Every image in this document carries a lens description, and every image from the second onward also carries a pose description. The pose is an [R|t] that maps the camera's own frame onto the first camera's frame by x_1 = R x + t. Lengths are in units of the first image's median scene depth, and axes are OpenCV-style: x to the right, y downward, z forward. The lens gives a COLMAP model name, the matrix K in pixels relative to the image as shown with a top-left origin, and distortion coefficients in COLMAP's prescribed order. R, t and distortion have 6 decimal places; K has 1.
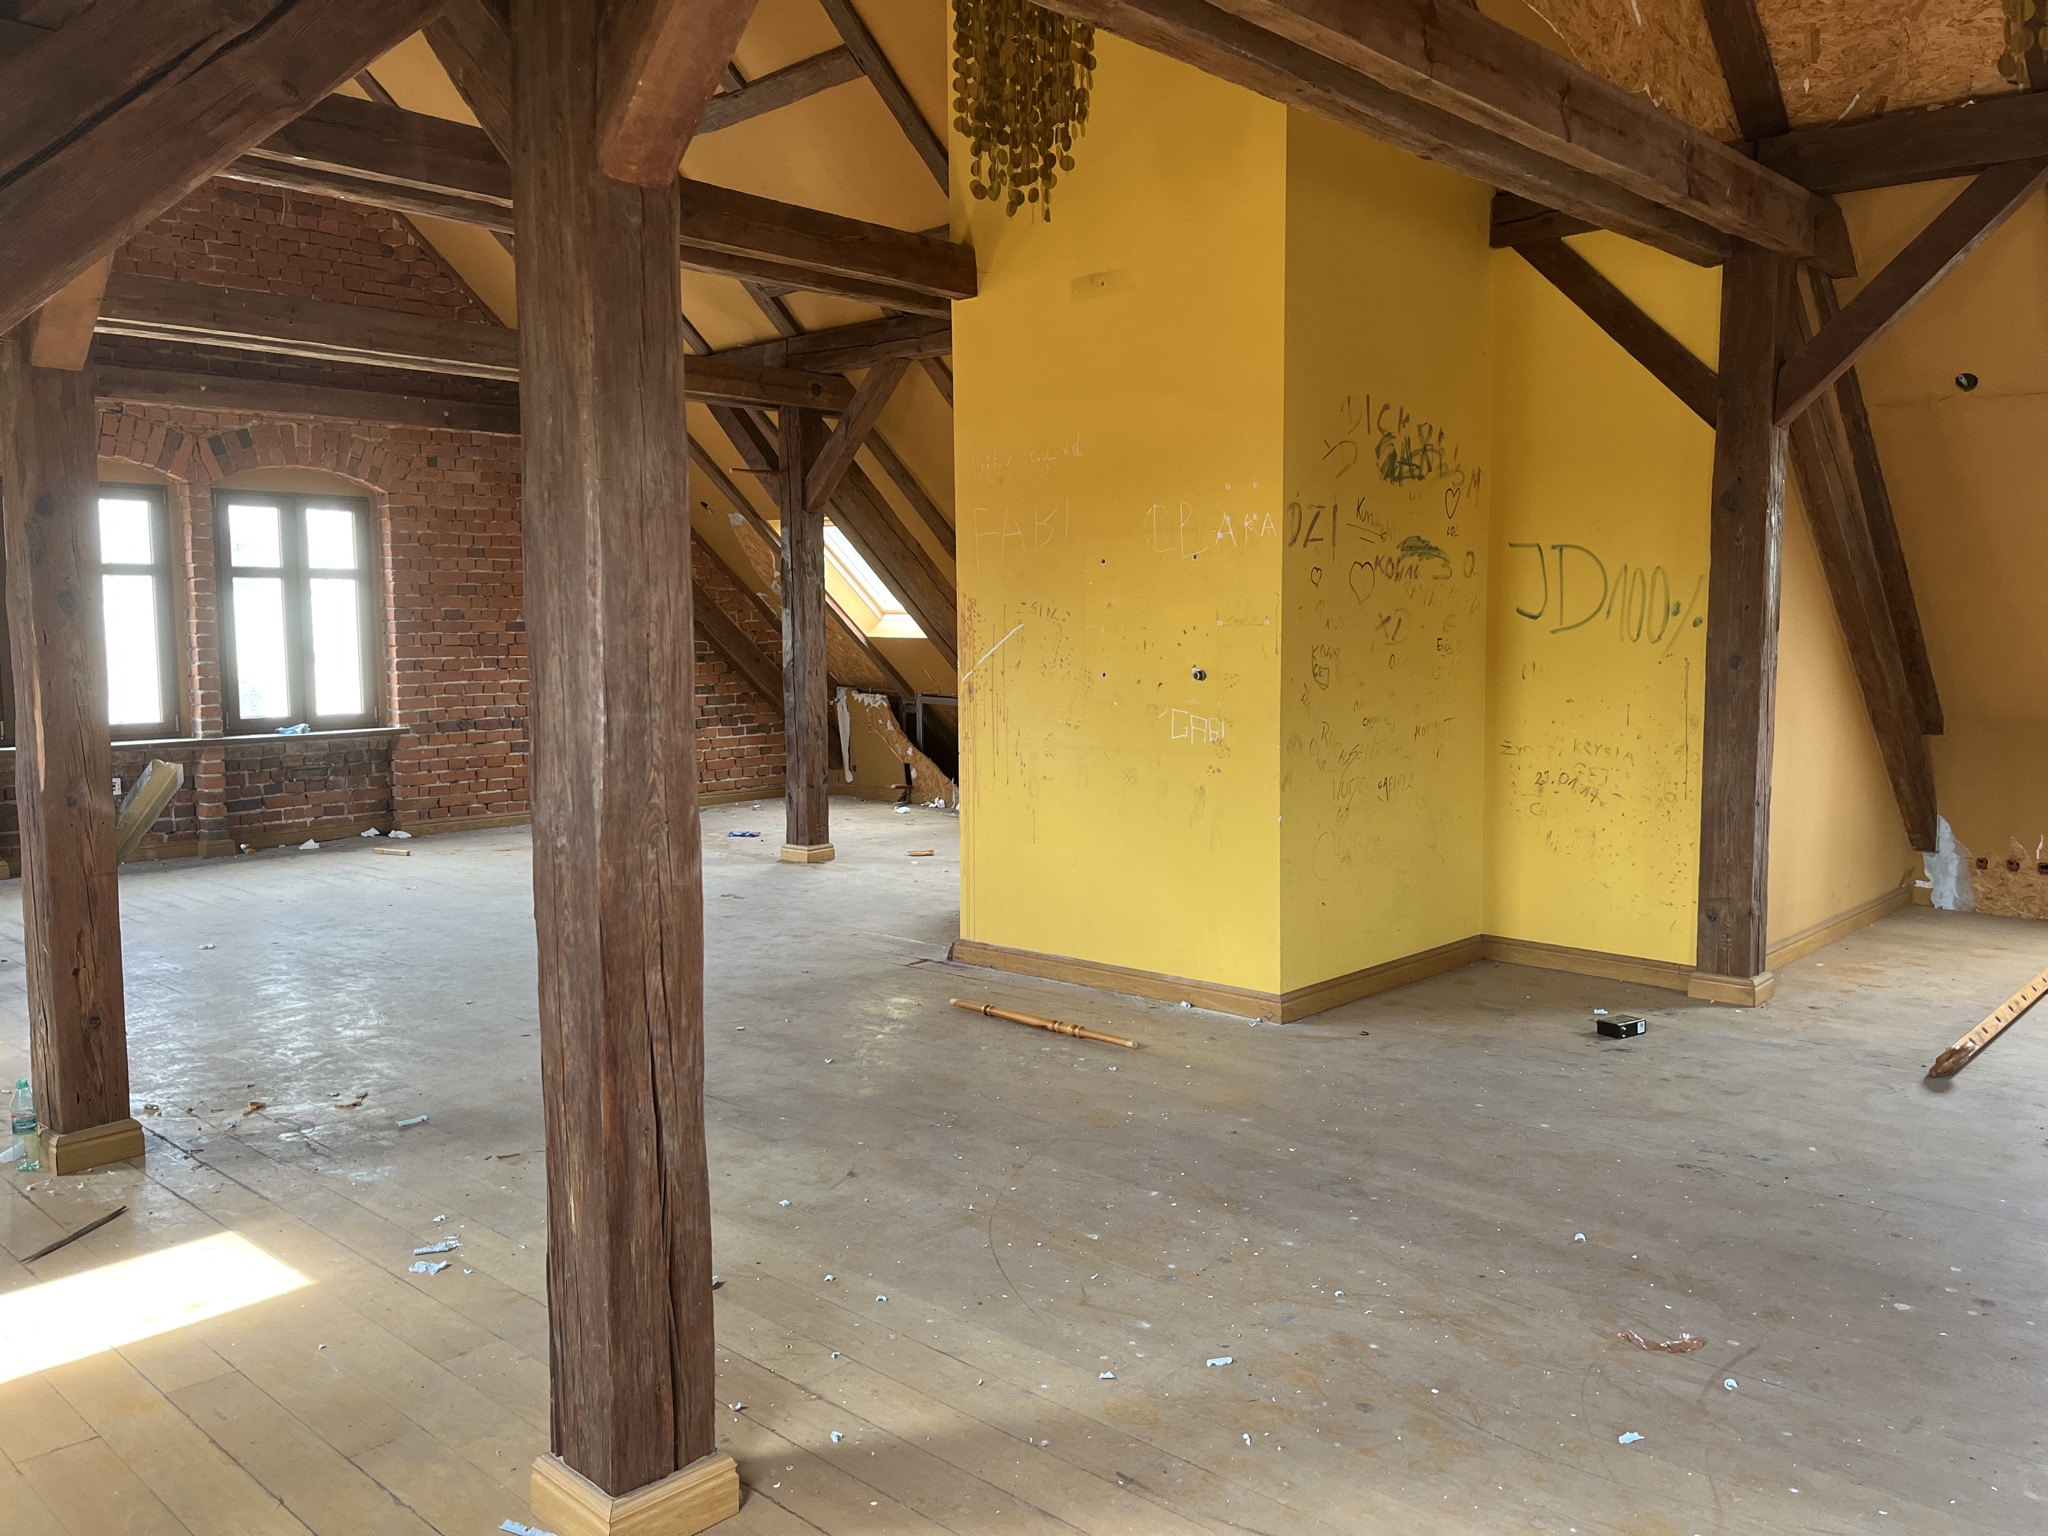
lens RADIAL K [[1552.1, 0, 1037.5], [0, 1552.1, 772.0], [0, 0, 1]] dist [0.058743, -0.072291]
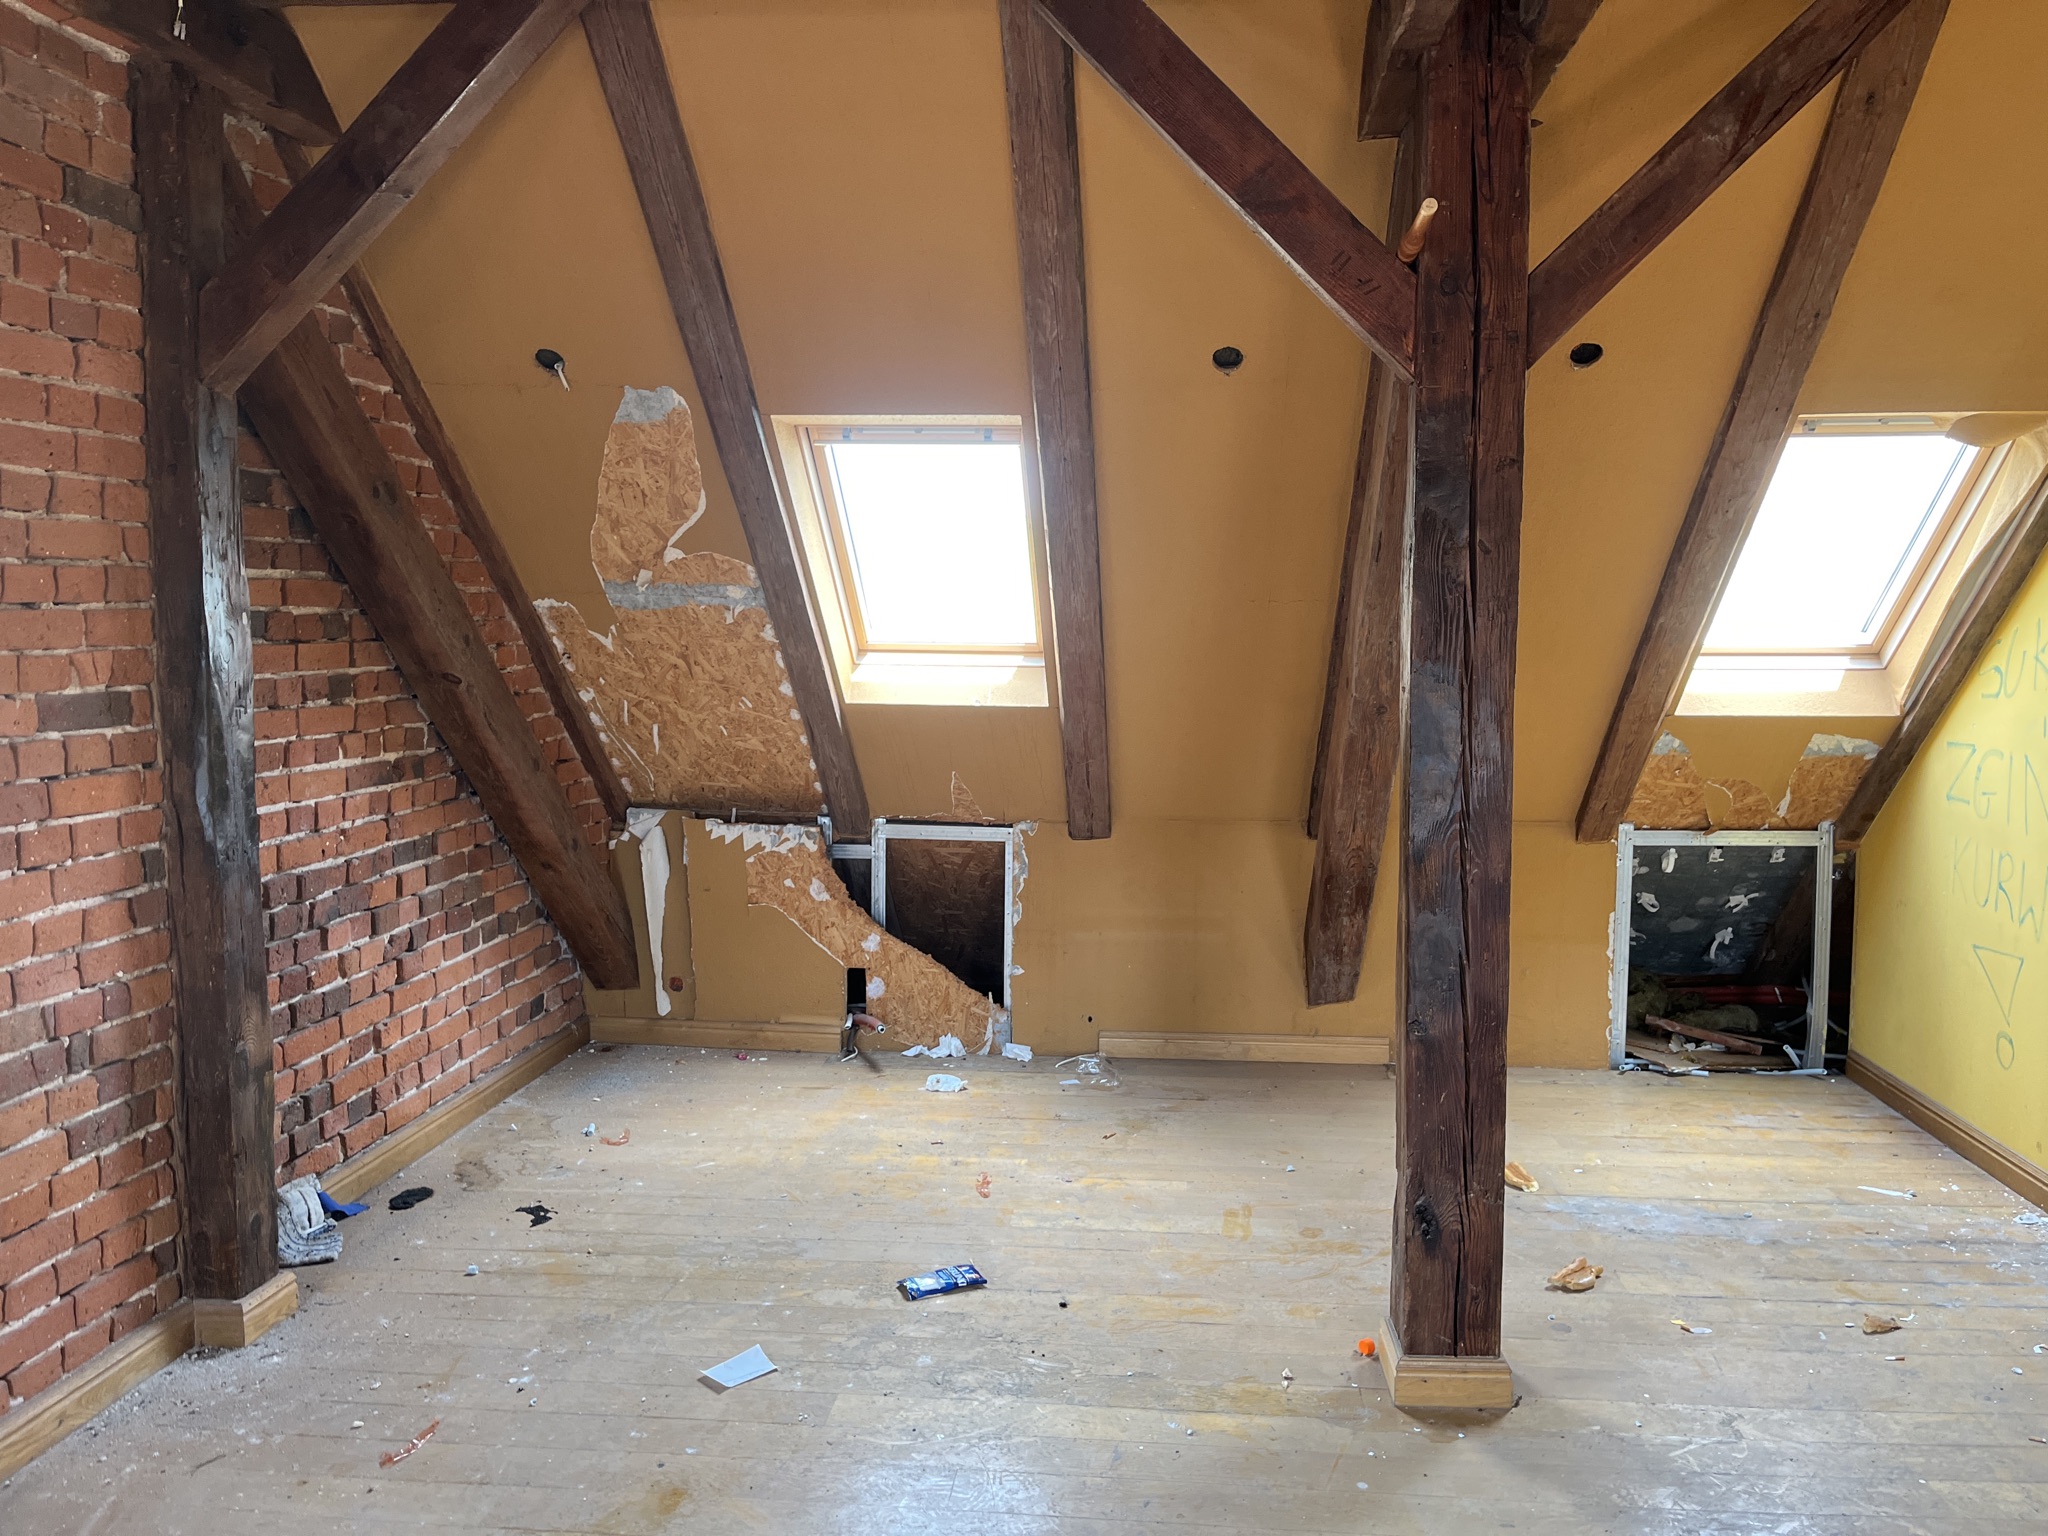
lens RADIAL K [[1552.1, 0, 1037.5], [0, 1552.1, 772.0], [0, 0, 1]] dist [0.058743, -0.072291]
pose [[0.792177, -0.049265, 0.608300, -0.330328], [0.052508, 0.998542, 0.012489, -0.069178], [-0.608028, 0.022047, 0.793609, 0.601580]]
